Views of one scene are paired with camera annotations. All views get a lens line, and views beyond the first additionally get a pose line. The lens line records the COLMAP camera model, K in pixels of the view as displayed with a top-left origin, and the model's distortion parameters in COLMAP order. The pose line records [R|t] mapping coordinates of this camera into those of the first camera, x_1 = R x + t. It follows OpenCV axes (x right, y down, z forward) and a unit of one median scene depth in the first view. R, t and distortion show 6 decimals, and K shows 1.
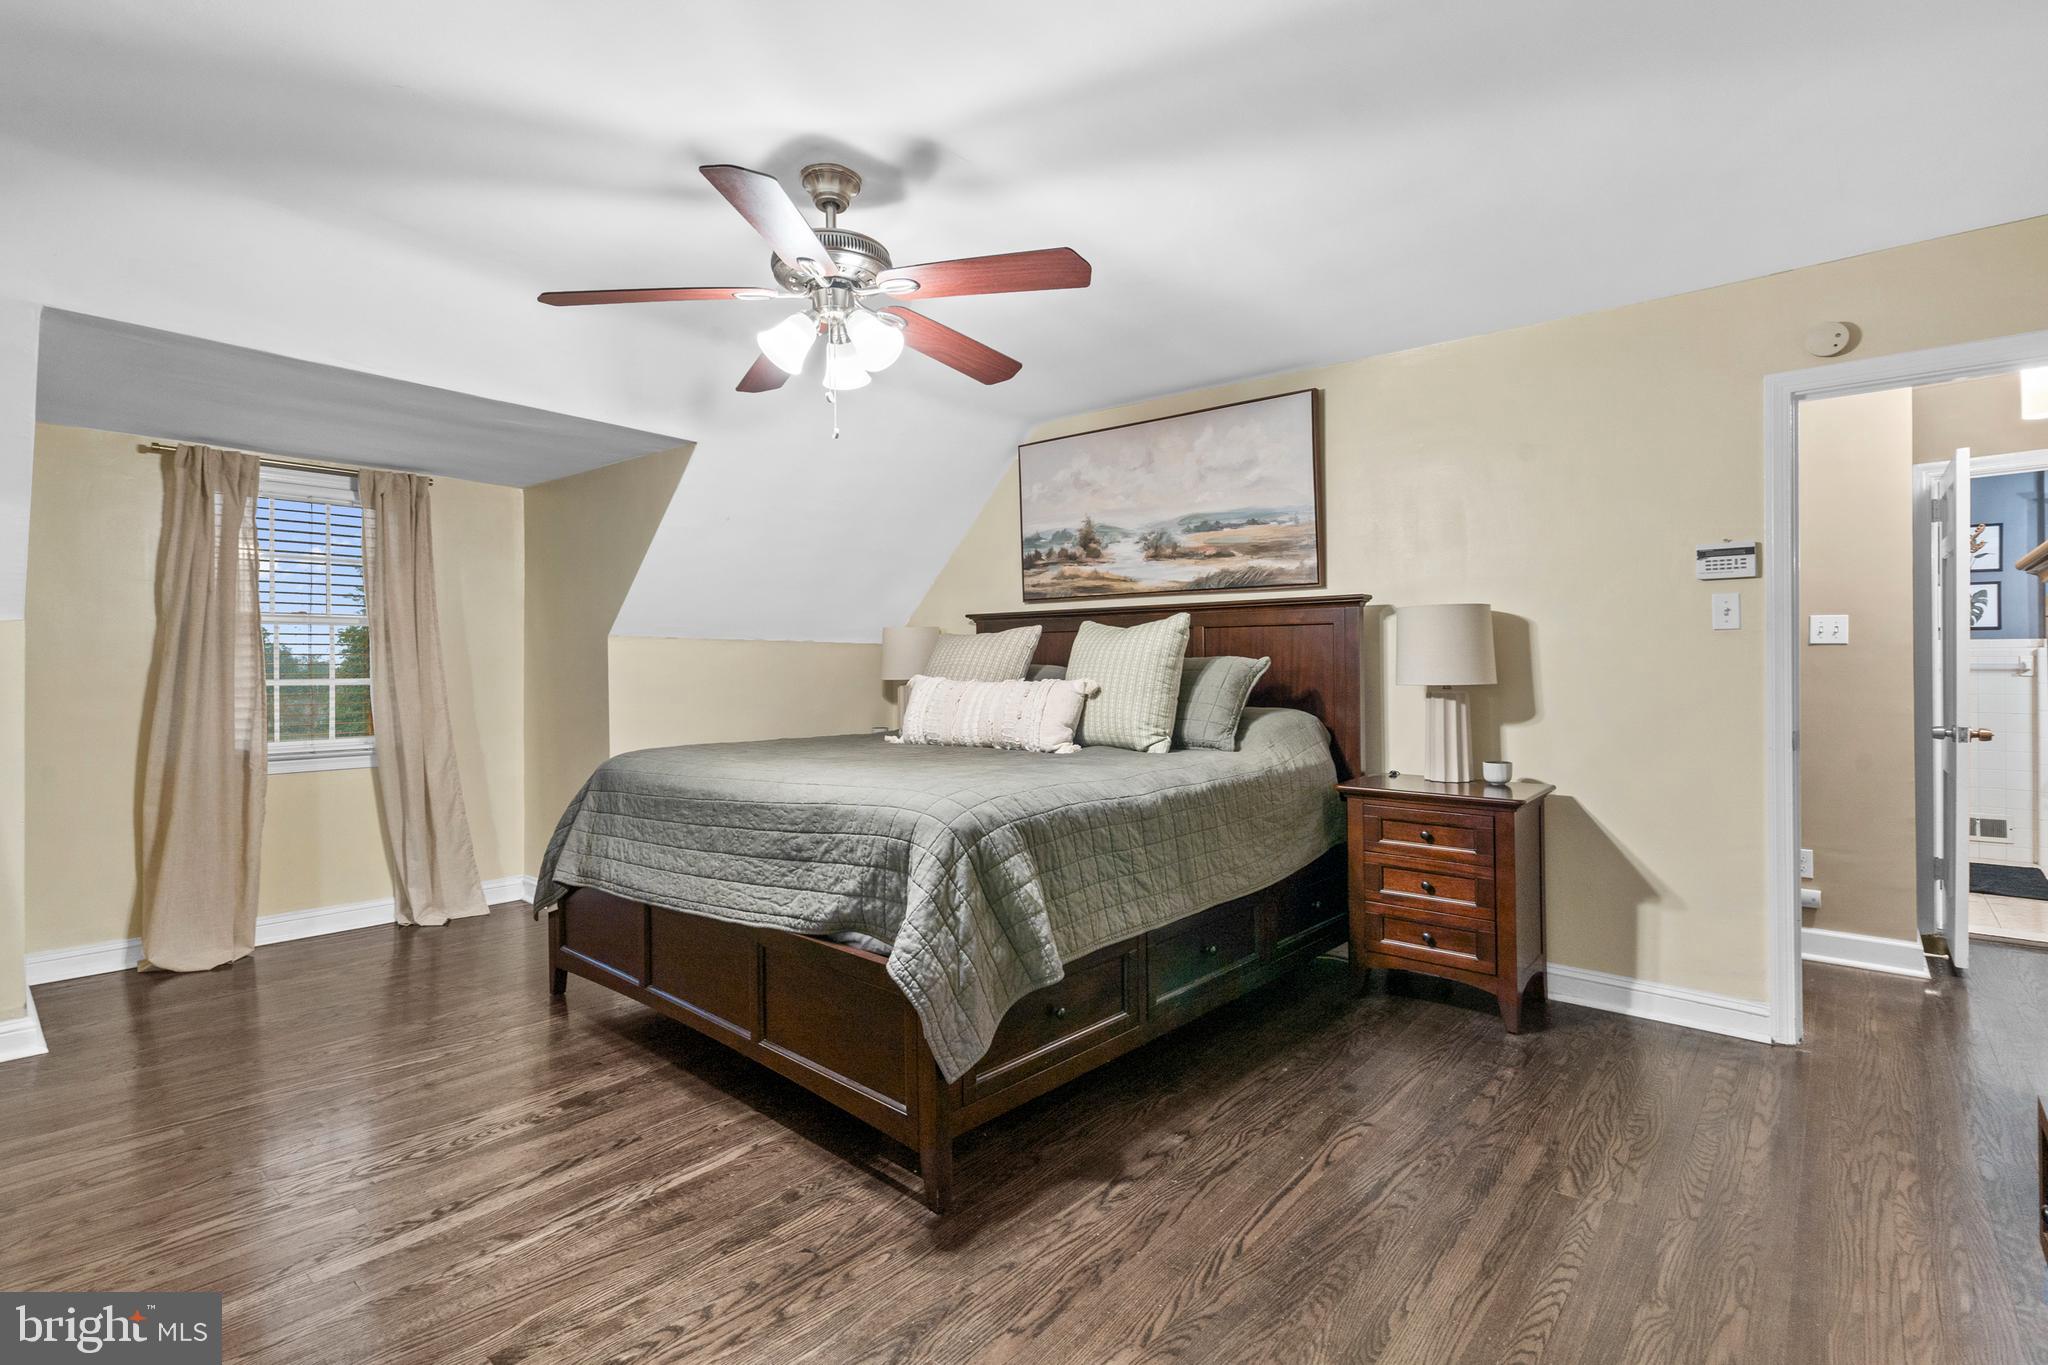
lens RADIAL K [[950.2, 0, 1028.0], [0, 950.2, 673.5], [0, 0, 1]] dist [0.003238, 0.000654]
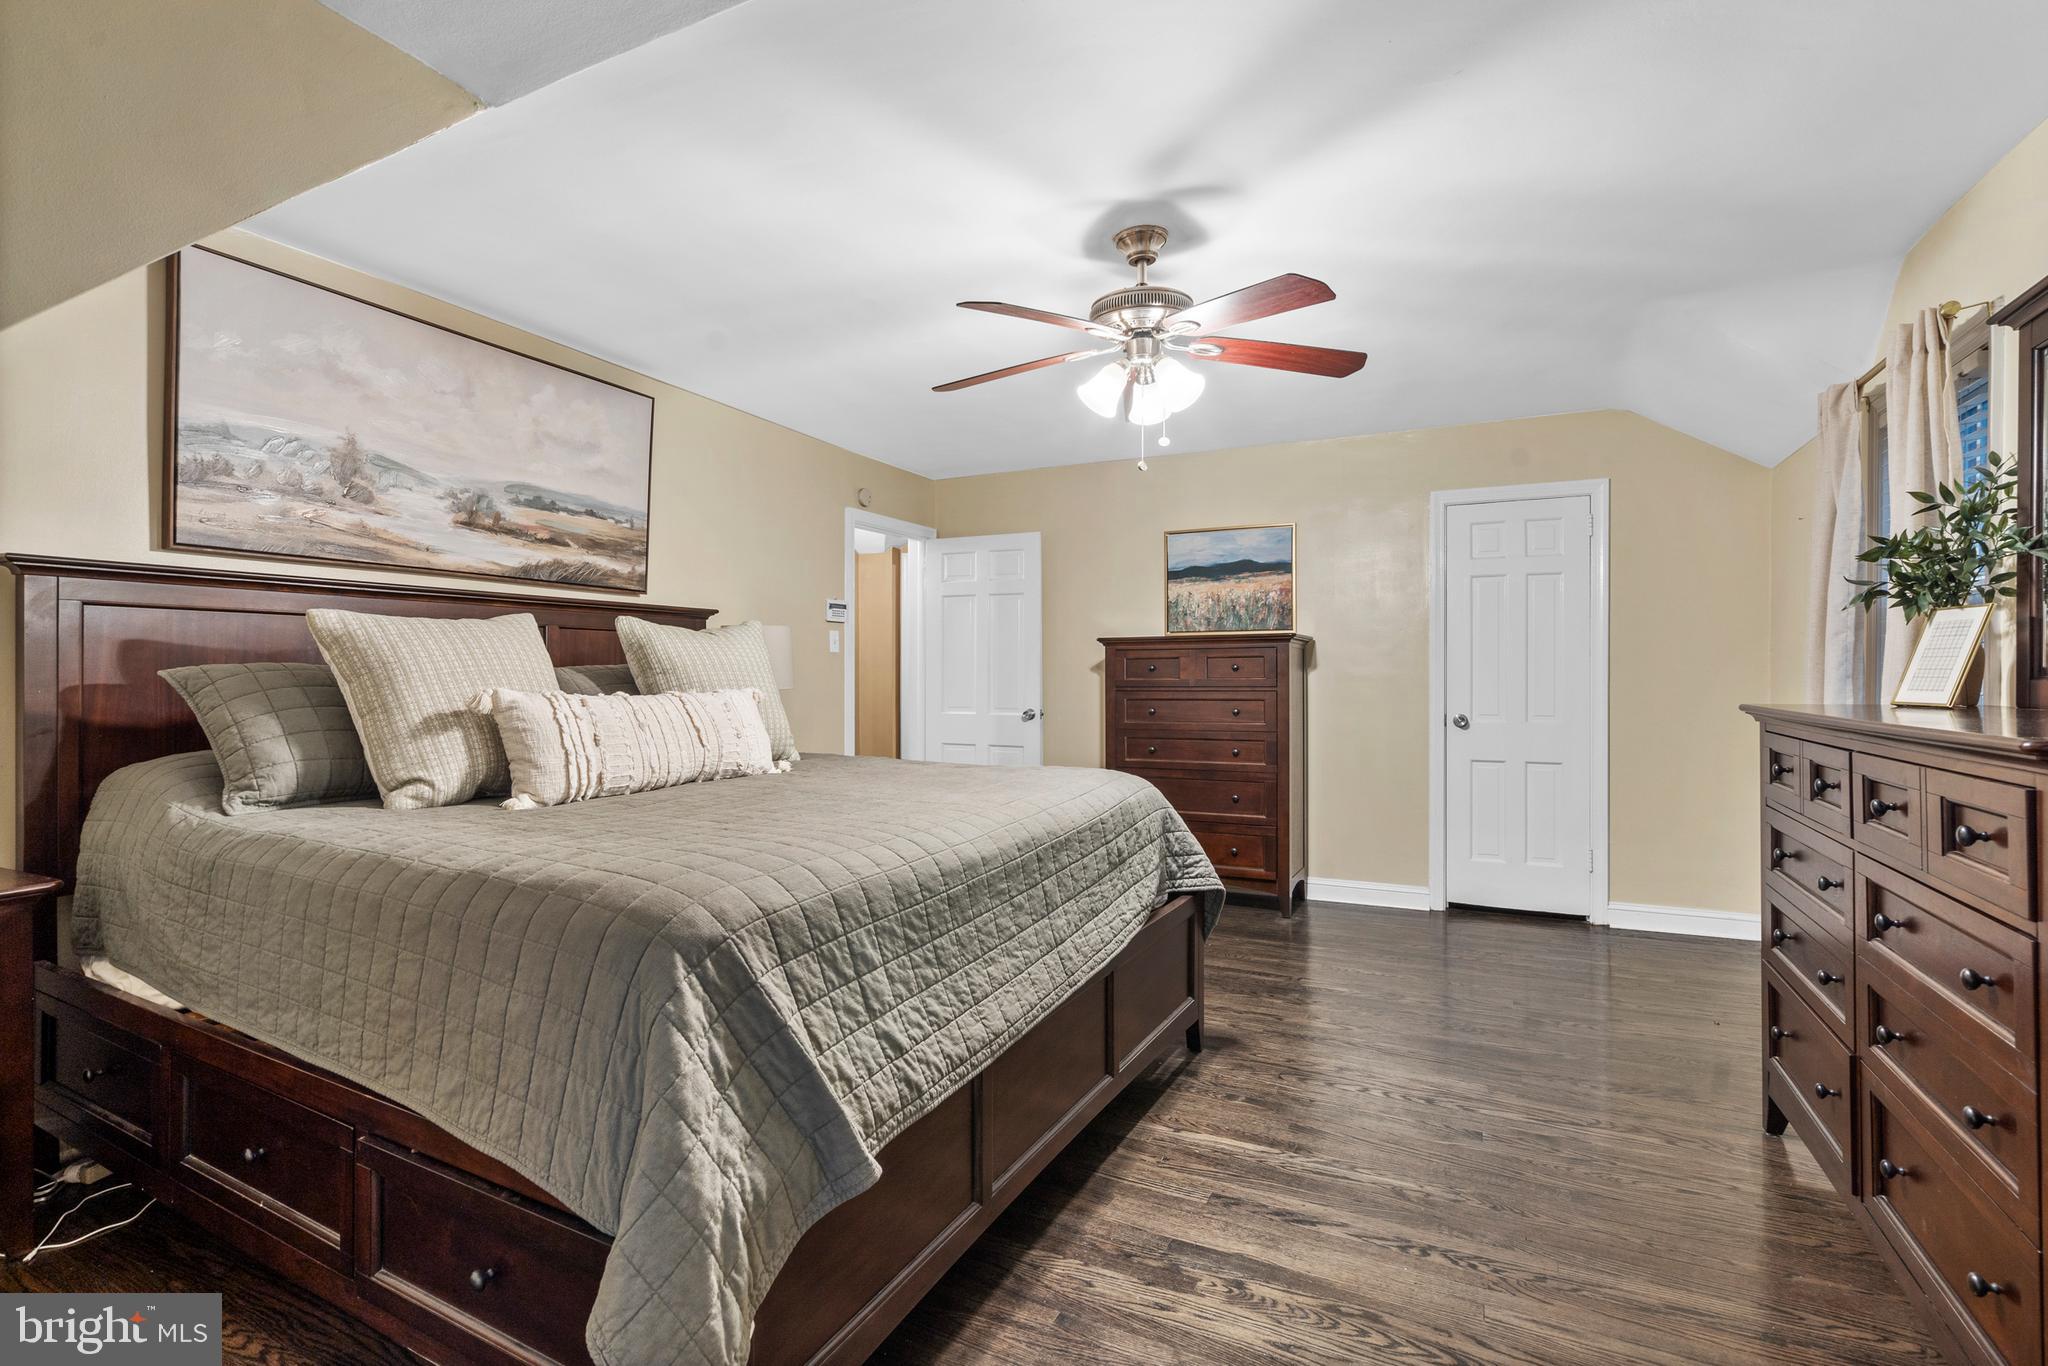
lens RADIAL K [[955.0, 0, 1026.2], [0, 955.0, 686.1], [0, 0, 1]] dist [-0.005271, 0.001392]
pose [[-0.250515, -0.008790, 0.968073, -0.999918], [0.011482, 0.999861, 0.012050, -0.003984], [-0.968045, 0.014134, -0.250379, 1.128549]]
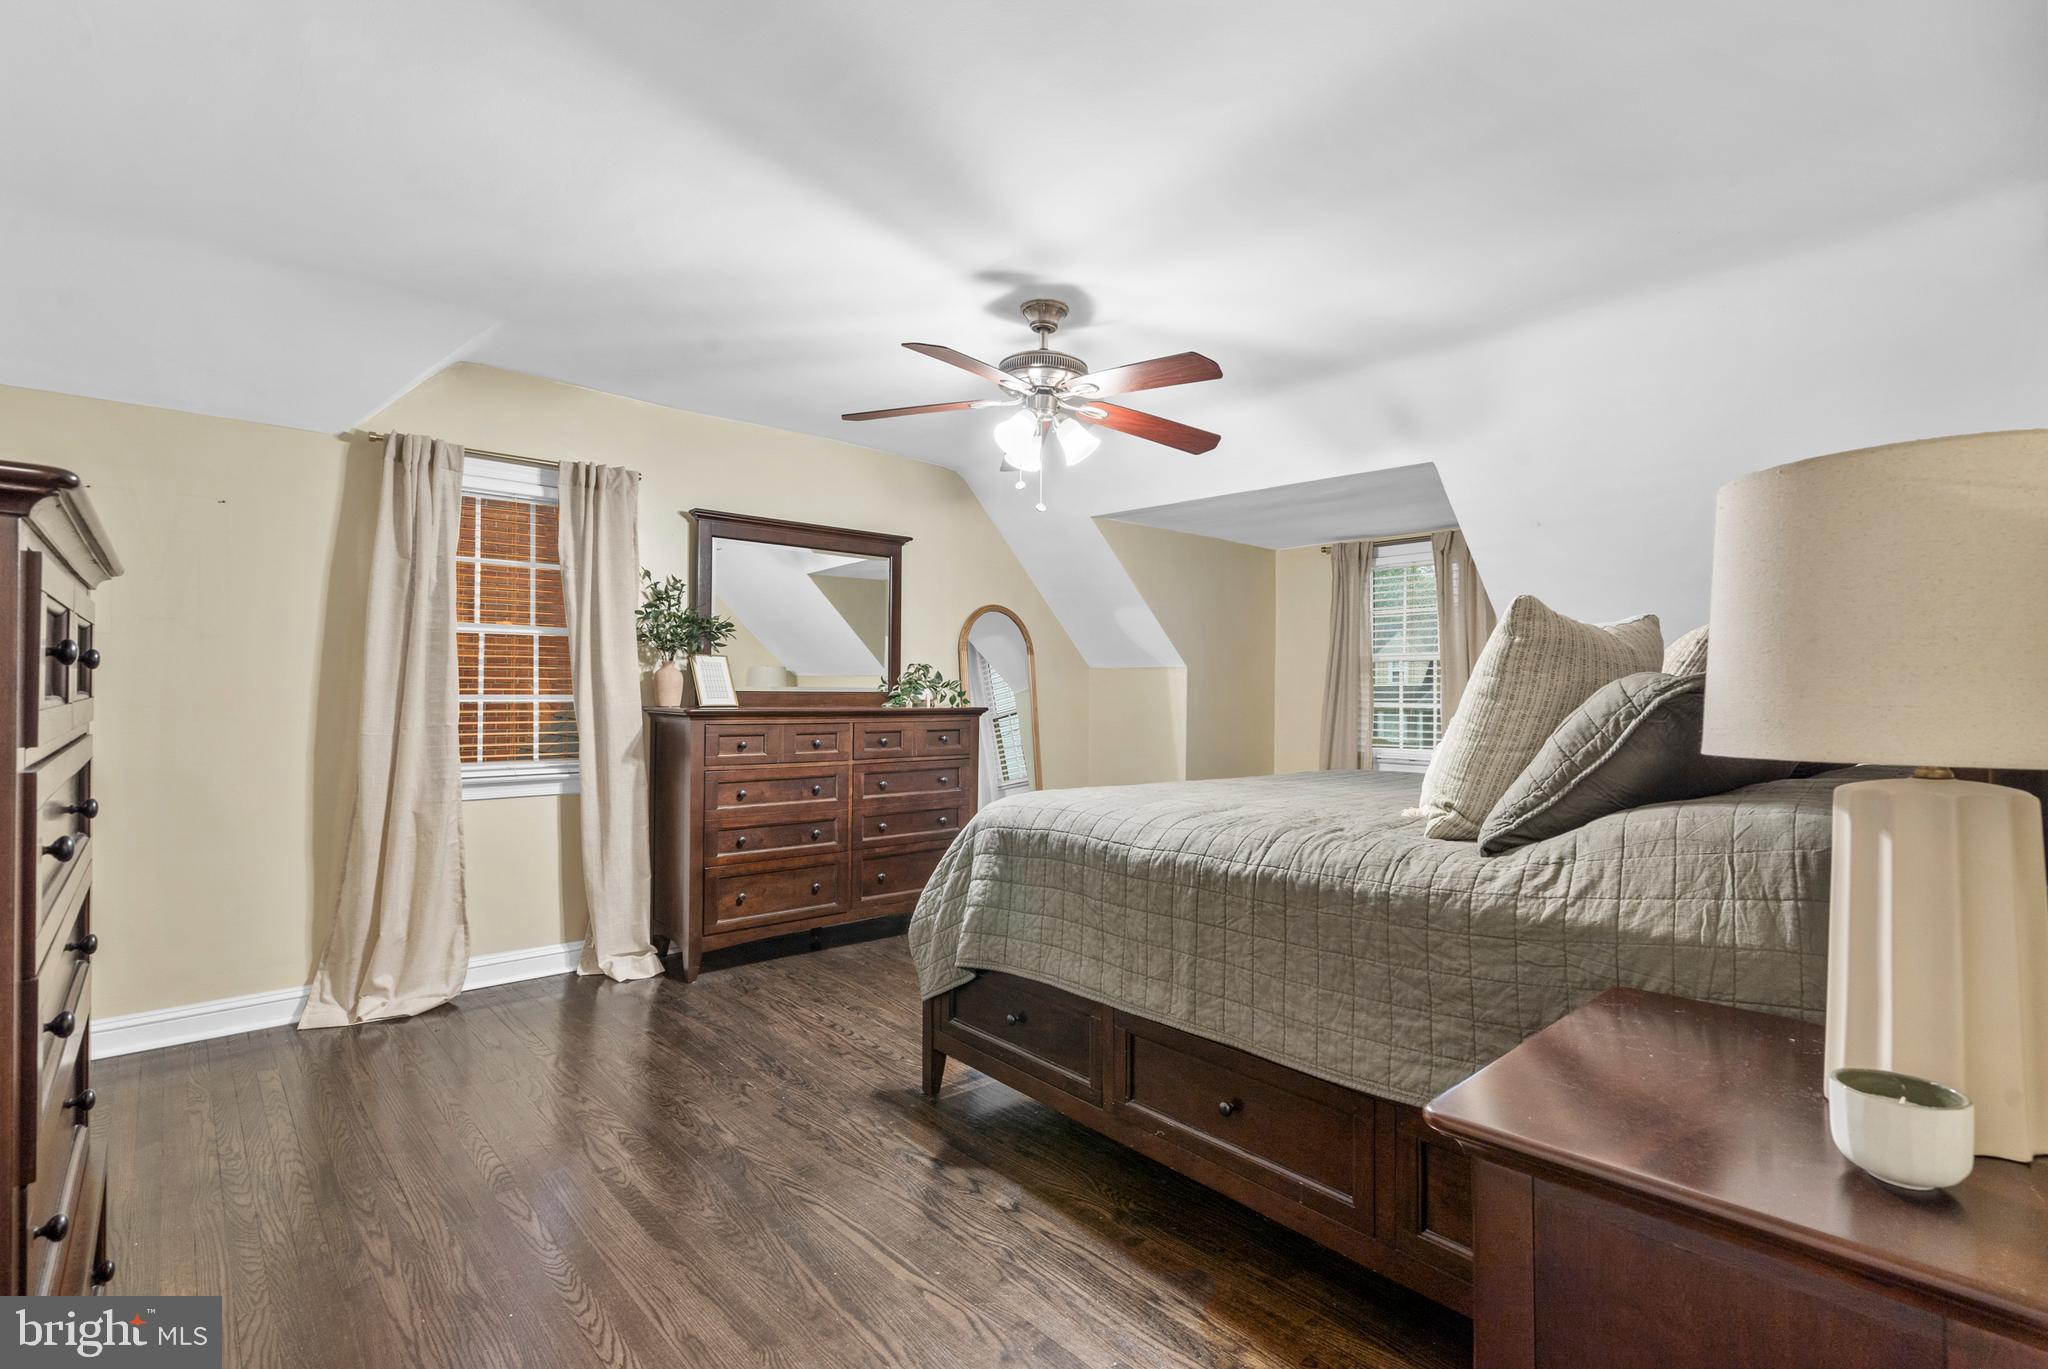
lens RADIAL K [[974.2, 0, 1029.9], [0, 974.2, 701.6], [0, 0, 1]] dist [0.001124, 0.000989]
pose [[-0.122284, 0.012440, -0.992417, 0.876097], [-0.017840, 0.999732, 0.014730, -0.007965], [0.992335, 0.019506, -0.122029, 0.913821]]
